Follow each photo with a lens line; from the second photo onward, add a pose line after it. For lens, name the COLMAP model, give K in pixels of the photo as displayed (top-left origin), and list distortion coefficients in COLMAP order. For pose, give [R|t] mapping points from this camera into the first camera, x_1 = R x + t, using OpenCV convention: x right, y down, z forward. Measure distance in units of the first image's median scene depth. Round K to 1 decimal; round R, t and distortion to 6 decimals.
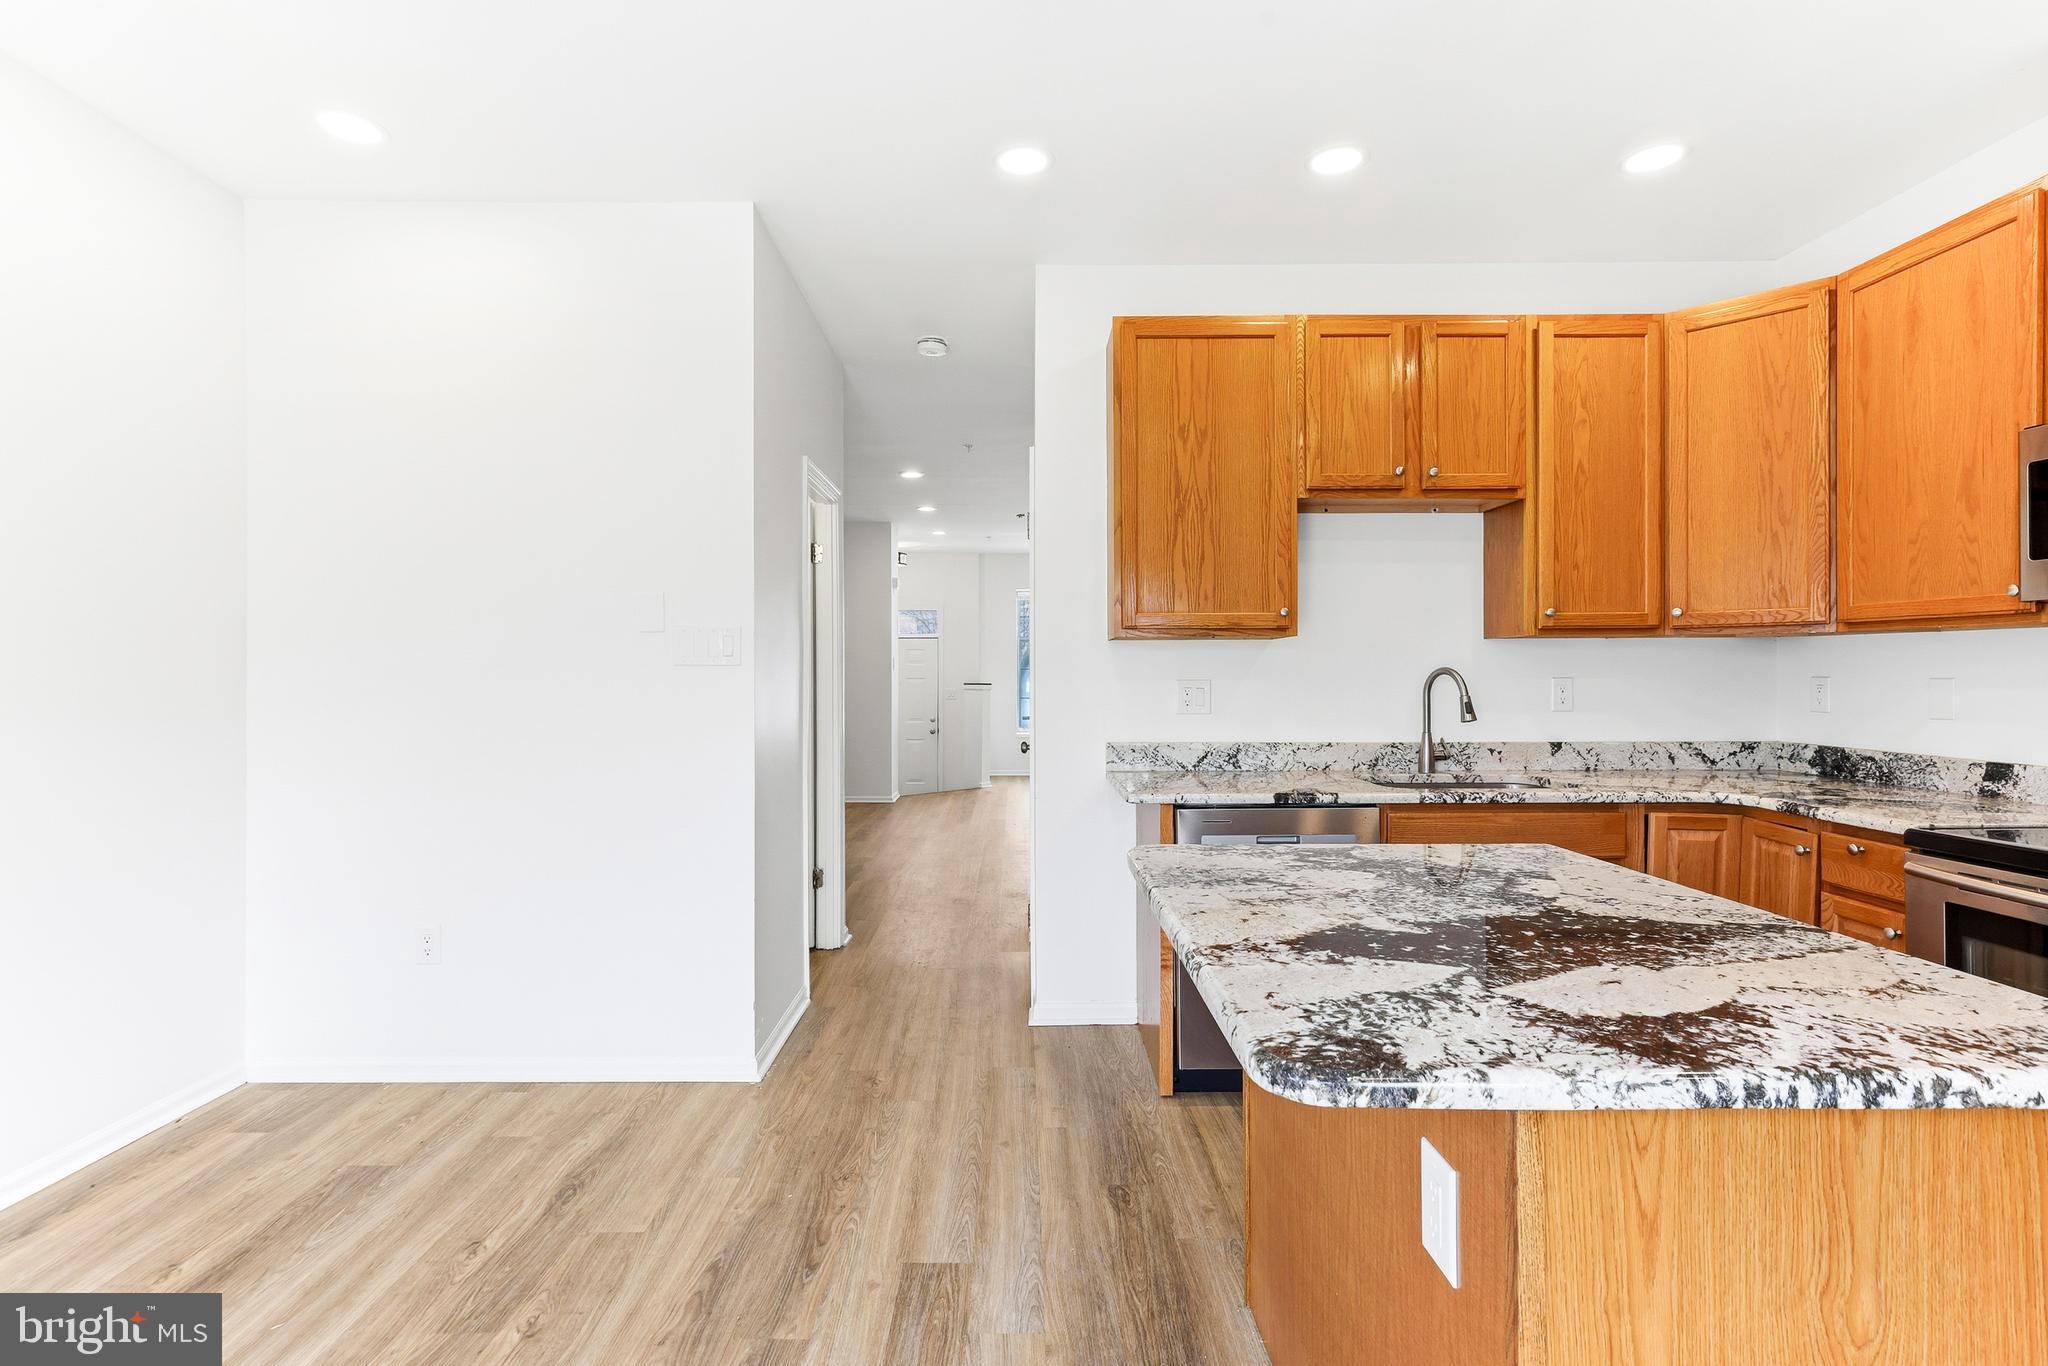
lens RADIAL K [[956.4, 0, 1017.7], [0, 956.4, 671.8], [0, 0, 1]] dist [0.001521, 0.000792]
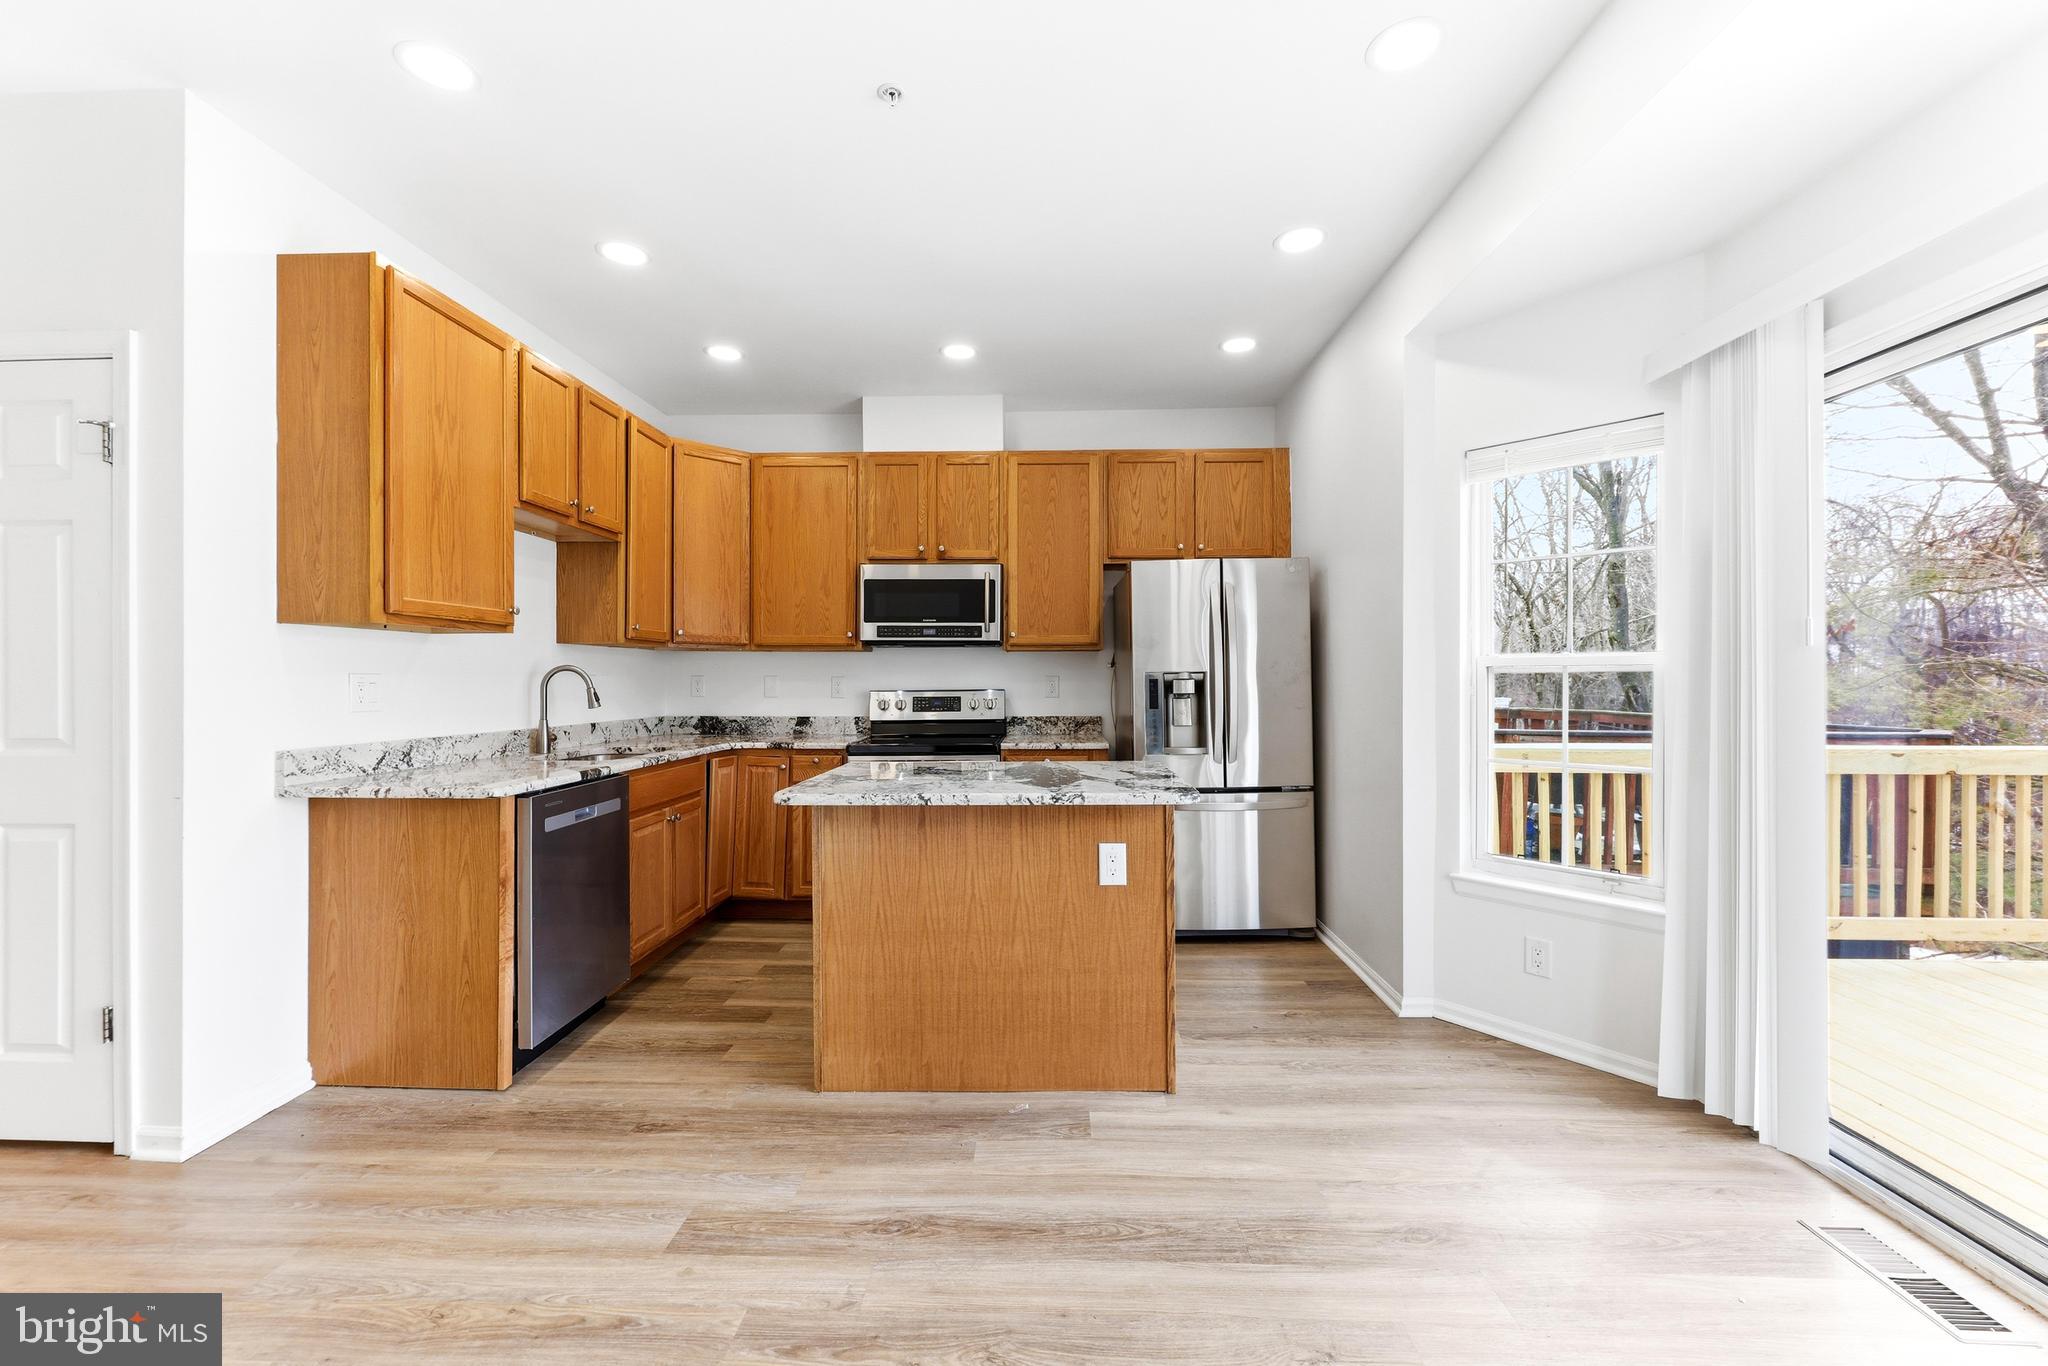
lens RADIAL K [[828.5, 0, 1024.0], [0, 828.5, 683.0], [0, 0, 1]] dist [-0.000247, -0.000192]
pose [[0.035877, -0.000275, 0.999356, -0.681029], [-0.001378, 0.999999, 0.000325, 0.019181], [-0.999355, -0.001389, 0.035877, 0.422844]]
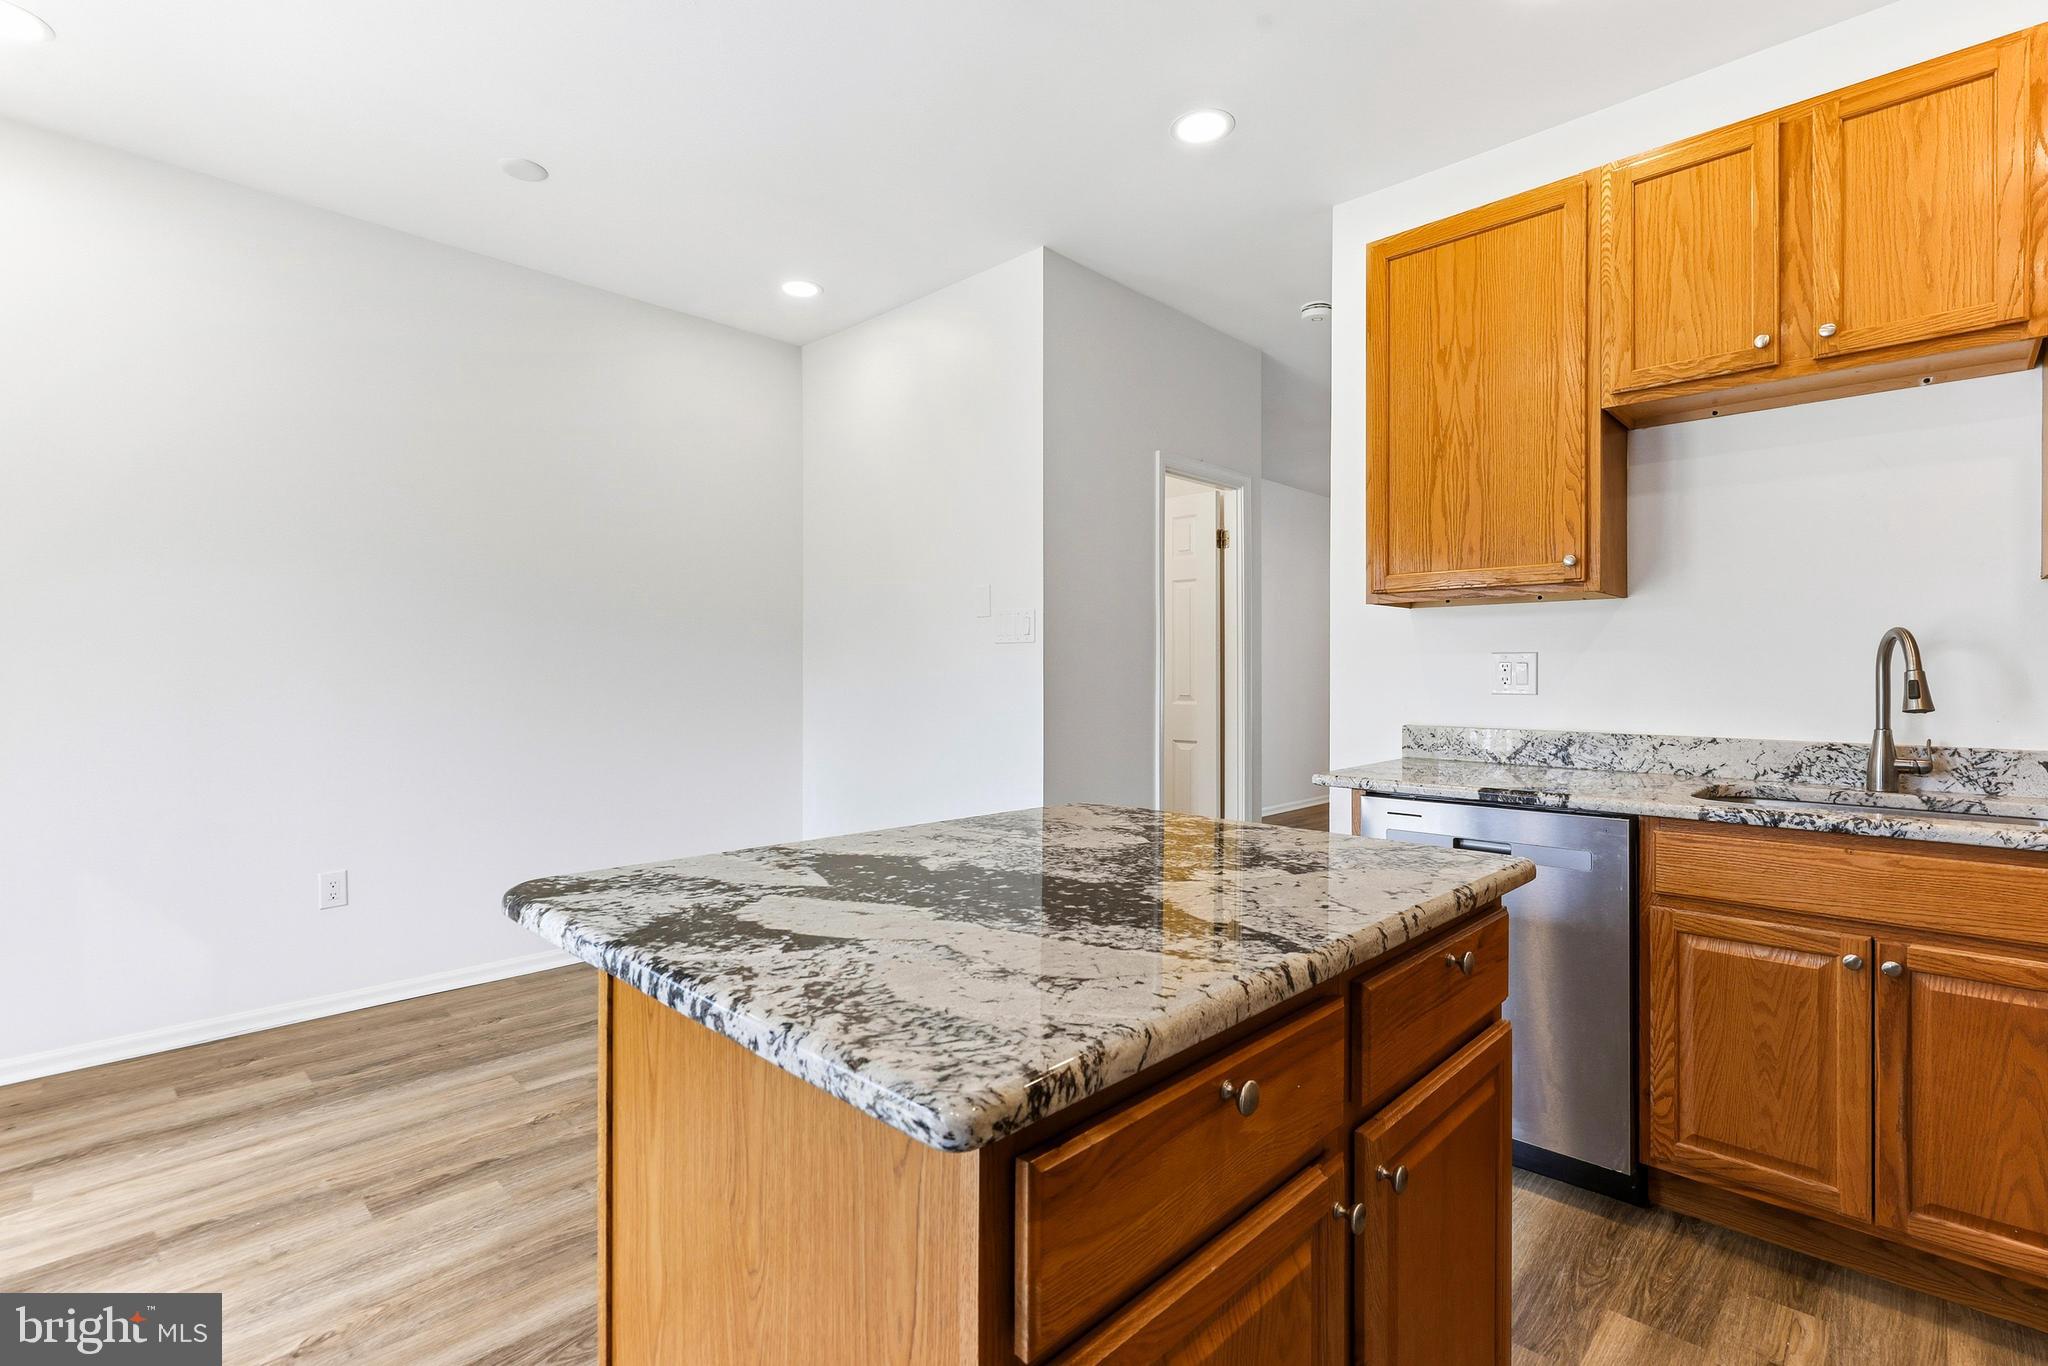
lens RADIAL K [[948.1, 0, 1020.4], [0, 948.1, 676.7], [0, 0, 1]] dist [0.000358, 0.000233]
pose [[0.715075, 0.007015, -0.699012, 0.533728], [-0.000363, 0.999953, 0.009664, 0.025414], [0.699047, -0.006657, 0.715044, 0.153193]]
